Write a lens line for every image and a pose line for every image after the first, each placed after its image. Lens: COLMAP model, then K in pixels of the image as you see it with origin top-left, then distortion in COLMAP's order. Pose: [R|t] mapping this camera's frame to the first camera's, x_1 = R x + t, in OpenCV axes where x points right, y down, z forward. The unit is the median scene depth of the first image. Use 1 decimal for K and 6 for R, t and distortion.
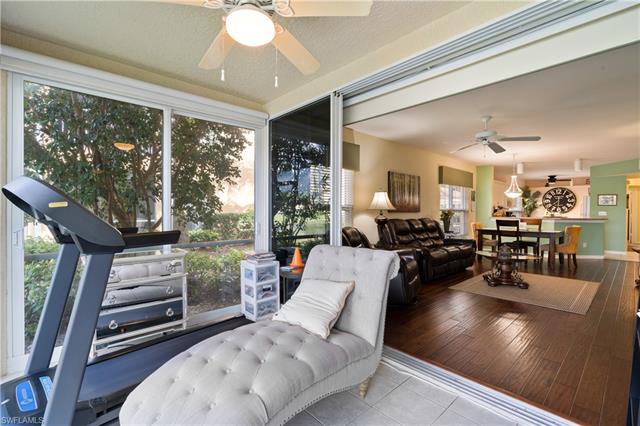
lens RADIAL K [[293.3, 0, 313.2], [0, 293.3, 214.2], [0, 0, 1]] dist [-0.005812, 0.001861]
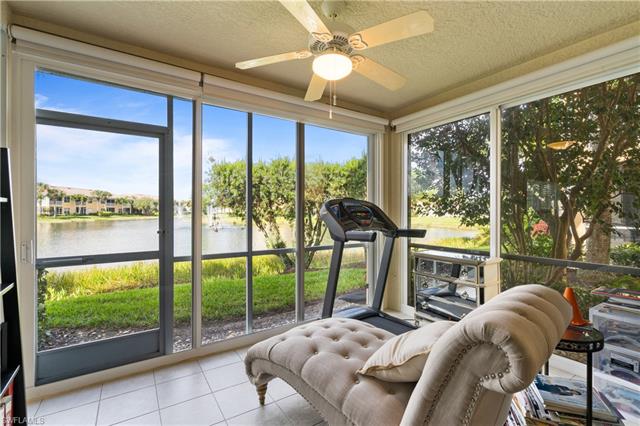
lens RADIAL K [[293.3, 0, 318.6], [0, 293.3, 212.5], [0, 0, 1]] dist [-0.005812, 0.001861]
pose [[-0.159353, -0.002480, -0.987219, 0.220963], [-0.012758, 0.999919, -0.000453, -0.007027], [0.987139, 0.012523, -0.159371, 0.254386]]
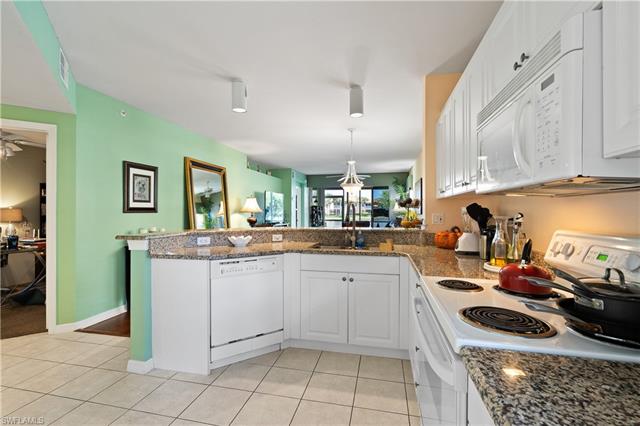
lens RADIAL K [[293.3, 0, 316.8], [0, 293.3, 214.4], [0, 0, 1]] dist [-0.005812, 0.001861]
pose [[-0.823810, -0.001407, -0.566864, 1.085666], [-0.010797, 0.999854, 0.013209, -0.013675], [0.566763, 0.017002, -0.823705, 1.451334]]
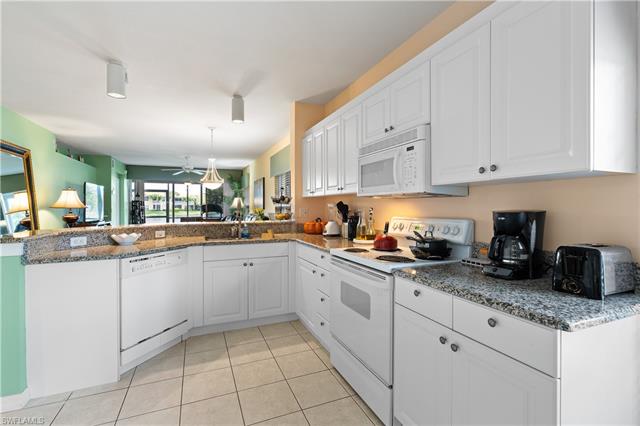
lens RADIAL K [[293.3, 0, 322.2], [0, 293.3, 210.4], [0, 0, 1]] dist [-0.005812, 0.001861]
pose [[-0.325074, 0.004474, -0.945678, 1.214377], [-0.009555, 0.999922, 0.008015, -0.012449], [0.945640, 0.011642, -0.325006, 1.417537]]
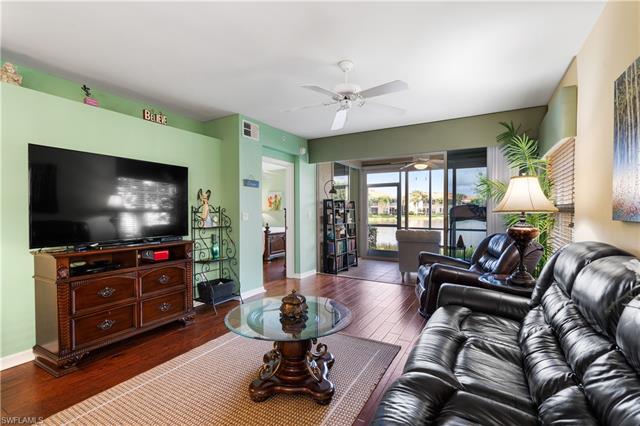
lens RADIAL K [[293.3, 0, 324.0], [0, 293.3, 211.6], [0, 0, 1]] dist [-0.005812, 0.001861]
pose [[-0.946706, -0.003402, -0.322082, 0.489971], [-0.006672, 0.999937, 0.009050, -0.013139], [0.322031, 0.010716, -0.946669, 0.924580]]
